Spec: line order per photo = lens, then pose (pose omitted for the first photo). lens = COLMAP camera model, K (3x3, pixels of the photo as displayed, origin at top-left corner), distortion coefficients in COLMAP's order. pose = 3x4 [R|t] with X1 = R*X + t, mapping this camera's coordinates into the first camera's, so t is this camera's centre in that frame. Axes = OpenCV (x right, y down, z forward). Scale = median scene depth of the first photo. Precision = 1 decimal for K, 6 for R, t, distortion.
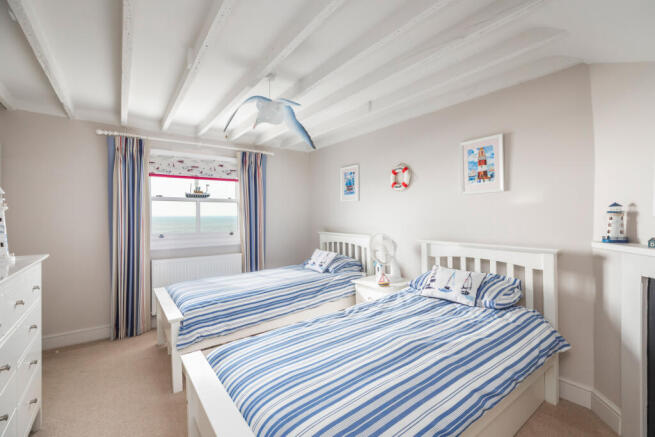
lens RADIAL K [[294.0, 0, 327.5], [0, 294.0, 218.5], [0, 0, 1]] dist [0.000052, -0.000163]
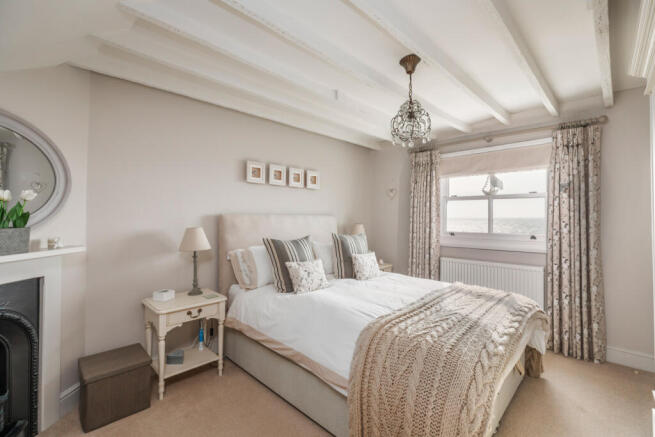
lens RADIAL K [[294.0, 0, 327.5], [0, 294.0, 218.5], [0, 0, 1]] dist [0.000052, -0.000163]
pose [[0.134514, 0.010984, -0.990851, 0.410854], [-0.006819, 0.999925, 0.010159, -0.003368], [0.990888, 0.005390, 0.134579, 0.396879]]
